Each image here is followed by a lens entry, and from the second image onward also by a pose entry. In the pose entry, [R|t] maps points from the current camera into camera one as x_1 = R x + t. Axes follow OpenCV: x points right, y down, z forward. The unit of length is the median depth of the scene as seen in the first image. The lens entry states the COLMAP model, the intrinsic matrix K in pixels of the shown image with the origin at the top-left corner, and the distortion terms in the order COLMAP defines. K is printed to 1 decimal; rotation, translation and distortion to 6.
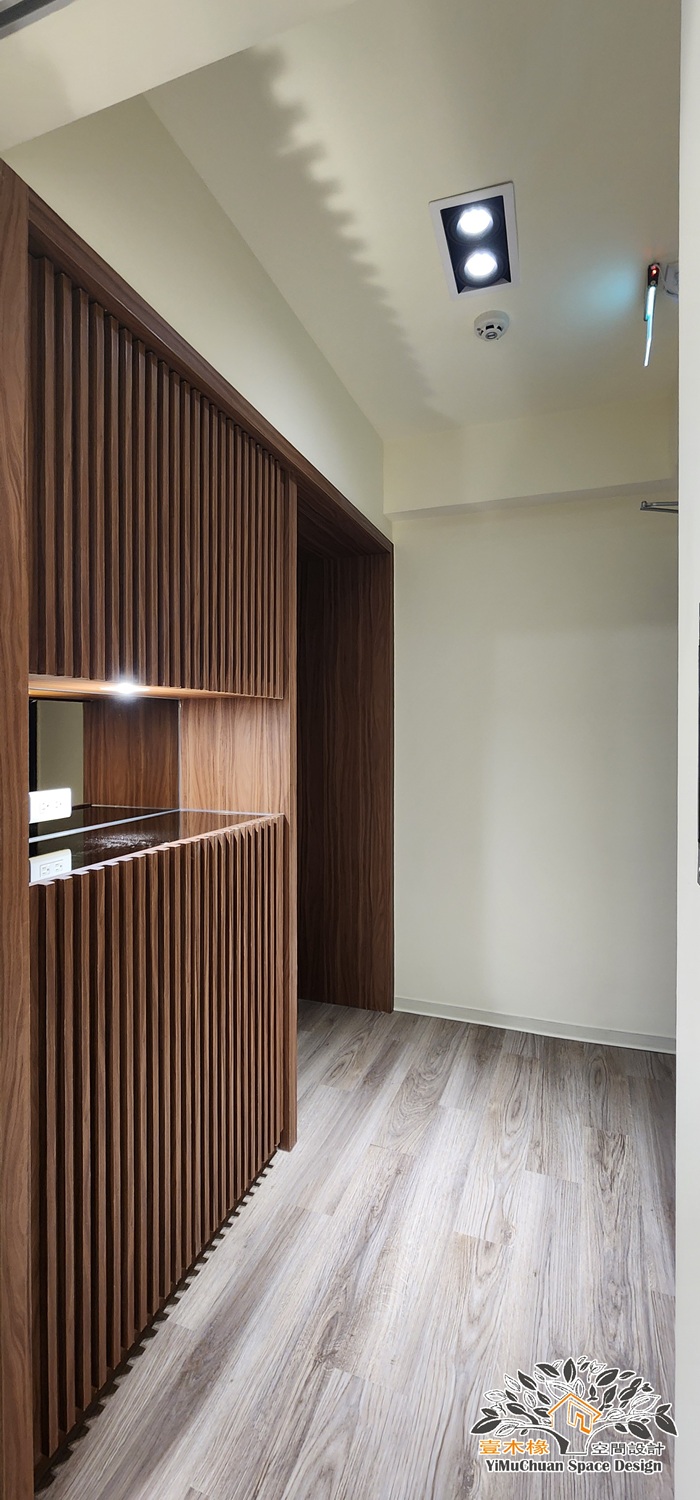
lens RADIAL K [[611.0, 0, 356.4], [0, 611.0, 730.6], [0, 0, 1]] dist [-0.001913, -0.000876]
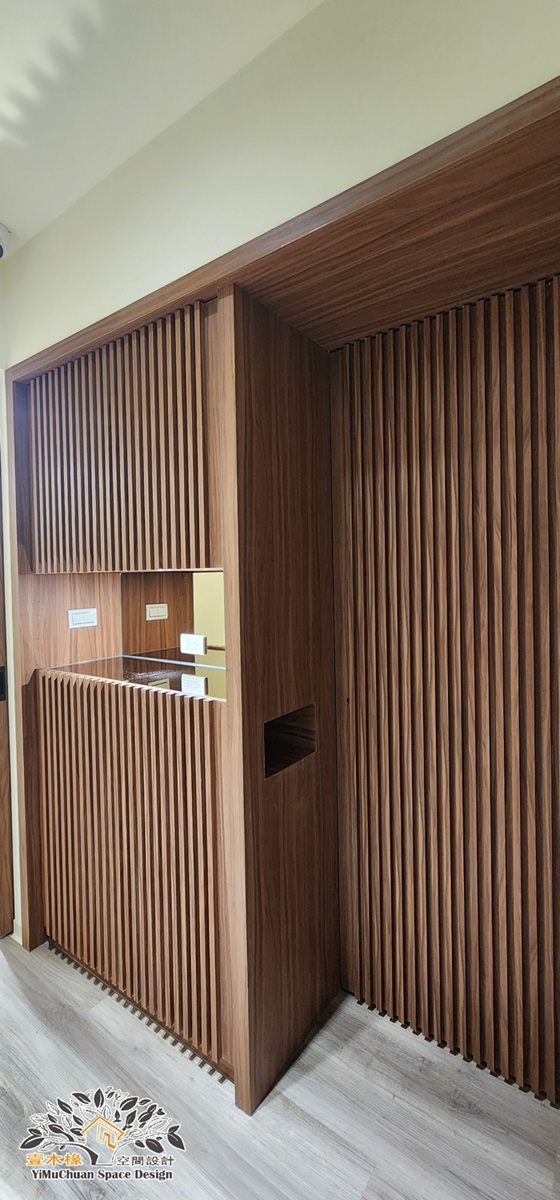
lens RADIAL K [[488.8, 0, 285.1], [0, 488.8, 584.5], [0, 0, 1]] dist [-0.001913, -0.000876]
pose [[-0.260537, 0.017390, -0.965307, 0.640300], [0.014893, 0.999791, 0.013992, -0.042970], [0.965349, -0.010731, -0.260741, 1.570907]]
